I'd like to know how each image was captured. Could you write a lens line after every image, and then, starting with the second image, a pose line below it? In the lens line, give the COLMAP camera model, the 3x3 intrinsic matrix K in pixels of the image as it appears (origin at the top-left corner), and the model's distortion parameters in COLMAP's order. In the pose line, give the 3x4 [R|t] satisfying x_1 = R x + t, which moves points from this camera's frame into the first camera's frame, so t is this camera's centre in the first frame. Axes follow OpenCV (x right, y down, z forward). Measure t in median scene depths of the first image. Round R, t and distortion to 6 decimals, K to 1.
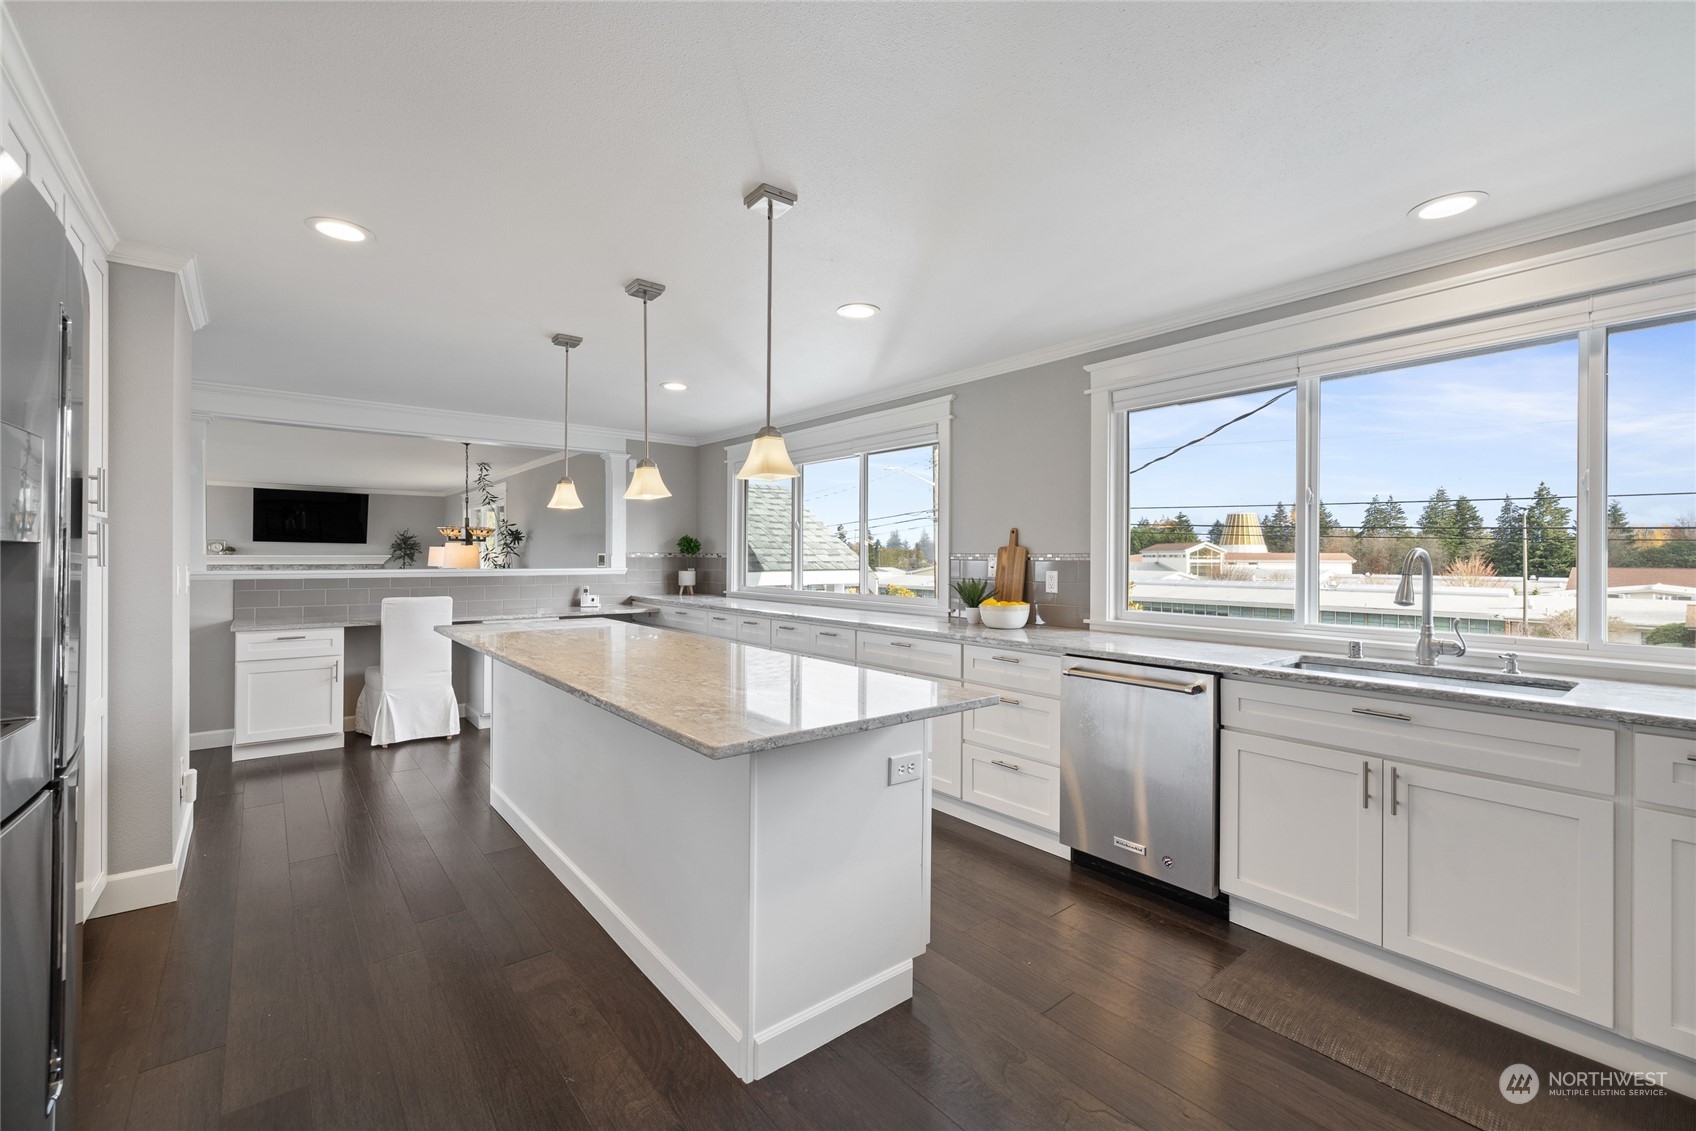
lens RADIAL K [[715.3, 0, 826.6], [0, 715.3, 554.9], [0, 0, 1]] dist [-0.001023, 0.000186]
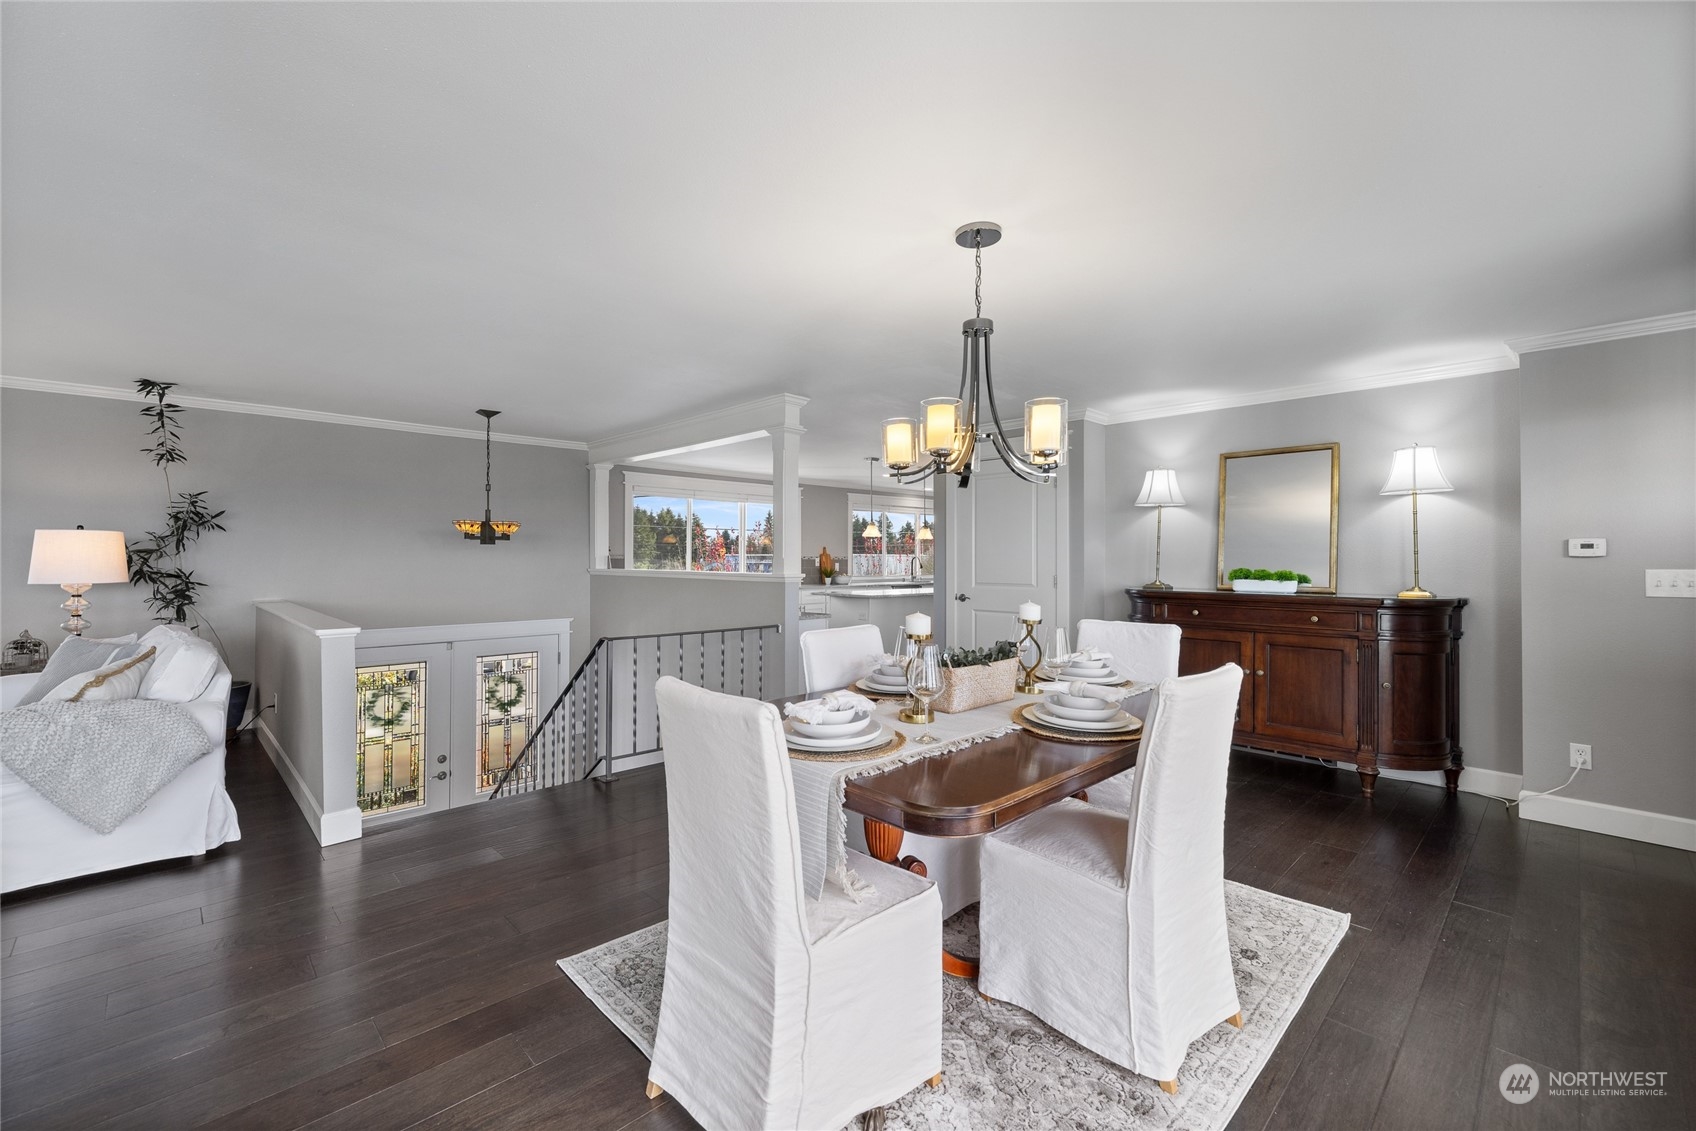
lens RADIAL K [[715.3, 0, 826.6], [0, 715.3, 554.9], [0, 0, 1]] dist [-0.001023, 0.000186]
pose [[-0.100177, -0.002901, 0.994965, -1.413113], [-0.004444, 0.999987, 0.002468, -0.003850], [-0.994960, -0.004174, -0.100189, 0.733530]]
